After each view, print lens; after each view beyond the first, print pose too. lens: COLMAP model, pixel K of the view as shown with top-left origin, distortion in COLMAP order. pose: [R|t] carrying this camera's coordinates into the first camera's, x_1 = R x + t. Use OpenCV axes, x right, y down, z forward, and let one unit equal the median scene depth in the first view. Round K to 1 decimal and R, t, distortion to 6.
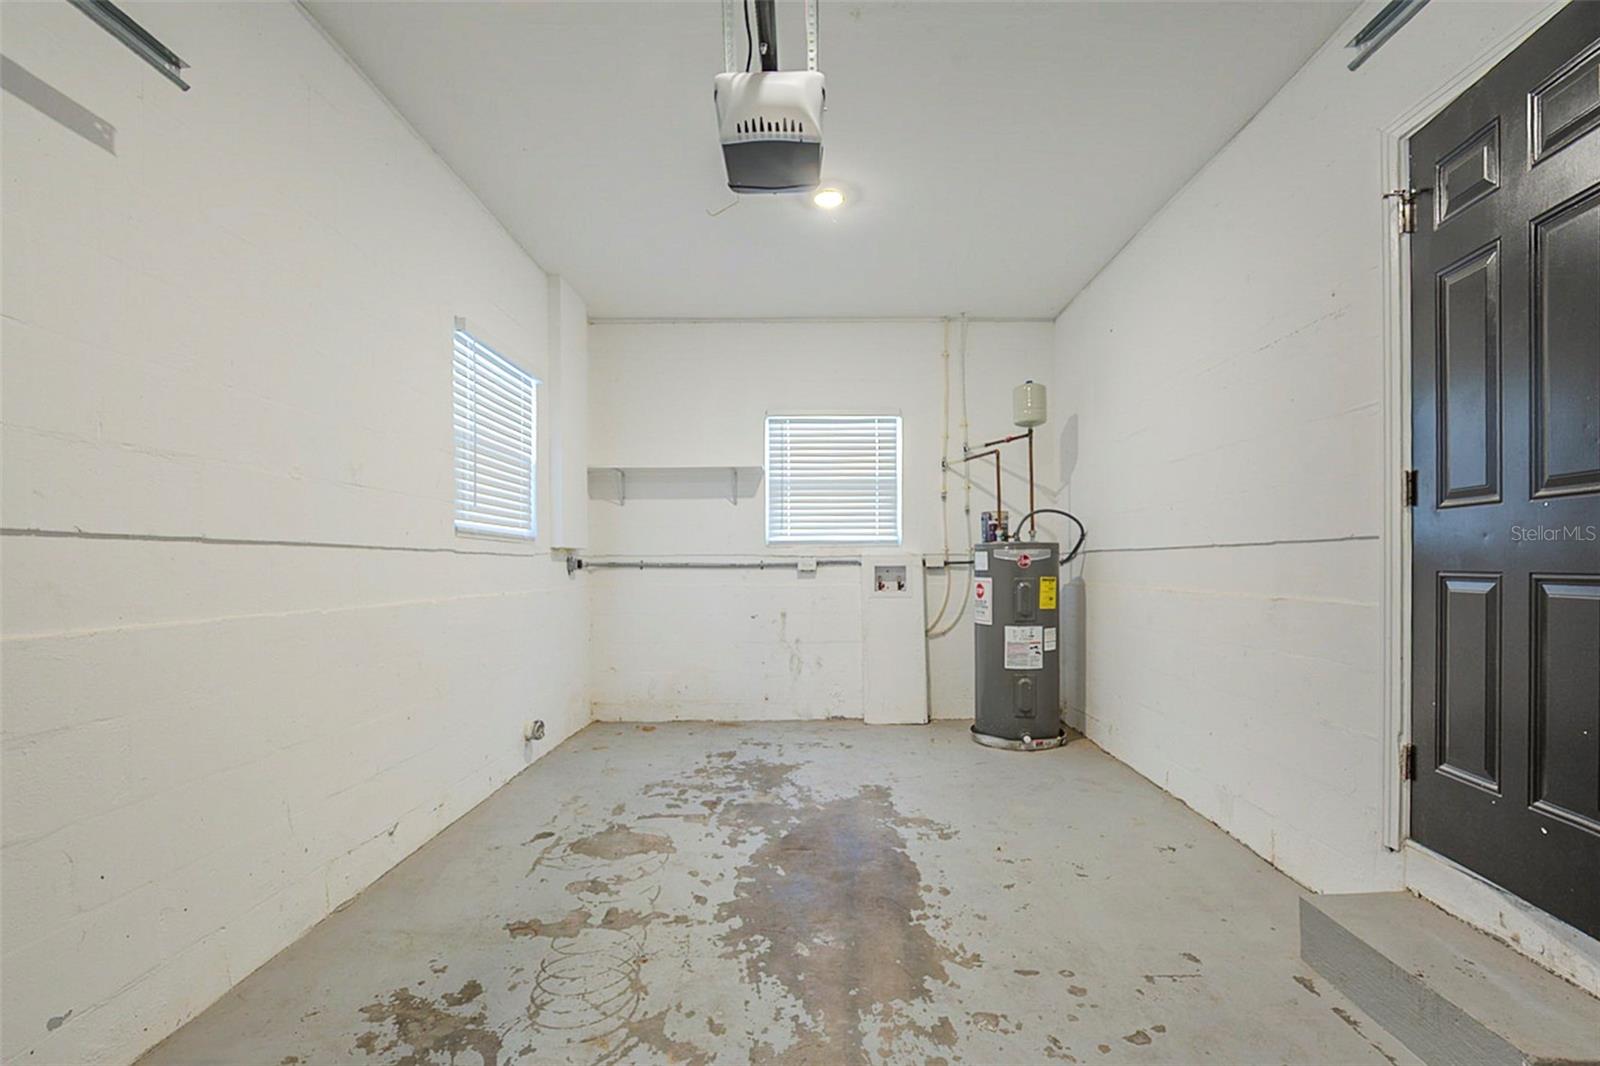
lens RADIAL K [[747.9, 0, 800.3], [0, 747.9, 543.4], [0, 0, 1]] dist [-0.018525, 0.005883]
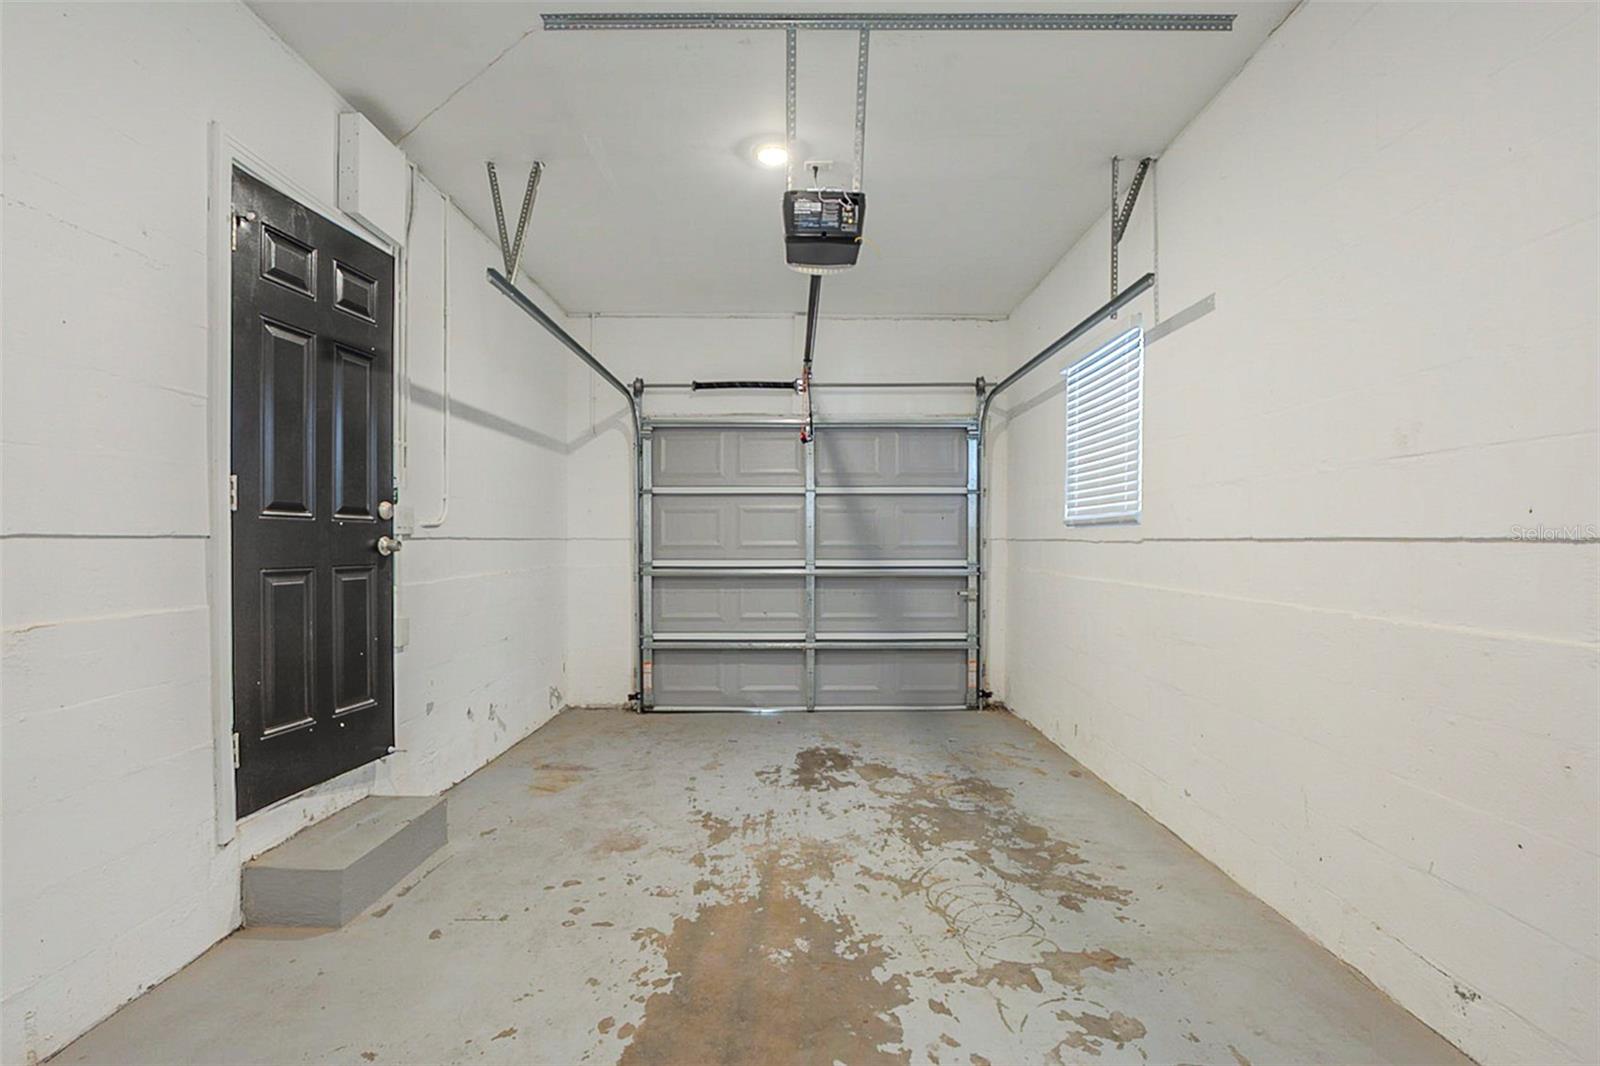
lens RADIAL K [[747.9, 0, 800.3], [0, 747.9, 543.4], [0, 0, 1]] dist [-0.018525, 0.005883]
pose [[-0.999862, 0.003999, -0.016096, 0.020597], [0.004457, 0.999583, -0.028524, 0.033047], [0.015975, -0.028592, -0.999463, 2.123418]]
